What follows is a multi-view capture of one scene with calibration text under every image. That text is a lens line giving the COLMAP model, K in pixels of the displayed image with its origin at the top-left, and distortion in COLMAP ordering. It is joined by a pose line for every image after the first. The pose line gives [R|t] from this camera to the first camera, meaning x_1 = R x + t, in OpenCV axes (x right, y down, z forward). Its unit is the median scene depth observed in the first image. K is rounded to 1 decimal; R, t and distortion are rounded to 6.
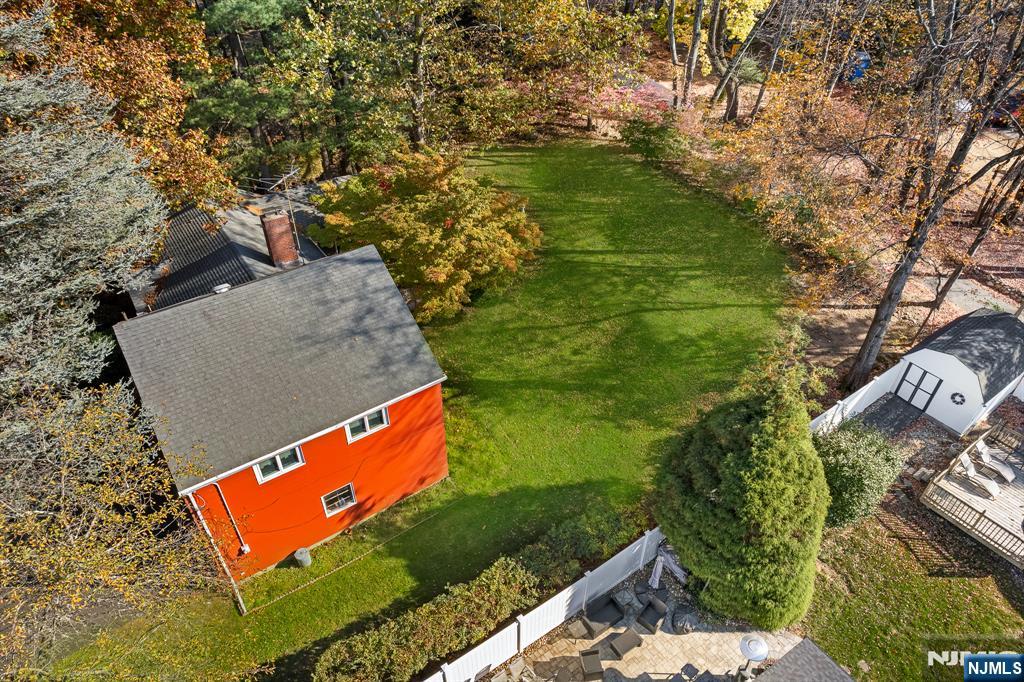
lens RADIAL K [[651.8, 0, 509.2], [0, 651.8, 344.2], [0, 0, 1]] dist [-0.057319, 0.053248]
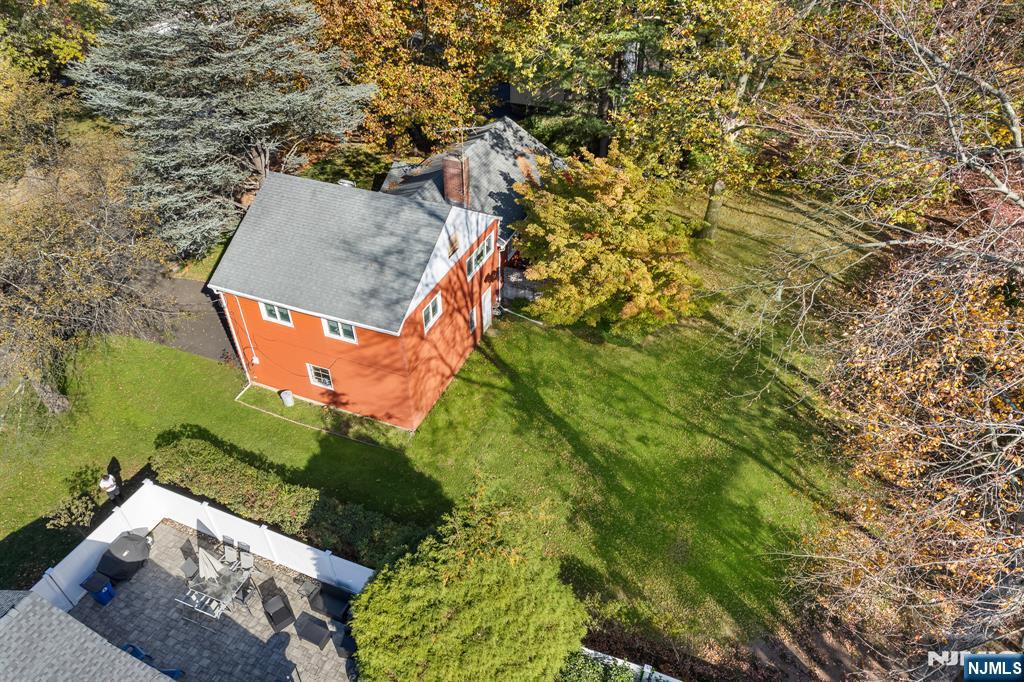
lens RADIAL K [[651.8, 0, 509.2], [0, 651.8, 344.2], [0, 0, 1]] dist [-0.057319, 0.053248]
pose [[0.554775, 0.523276, -0.646844, 0.622998], [-0.522278, 0.824221, 0.218830, -0.234988], [0.647650, 0.216431, 0.730552, 0.298866]]
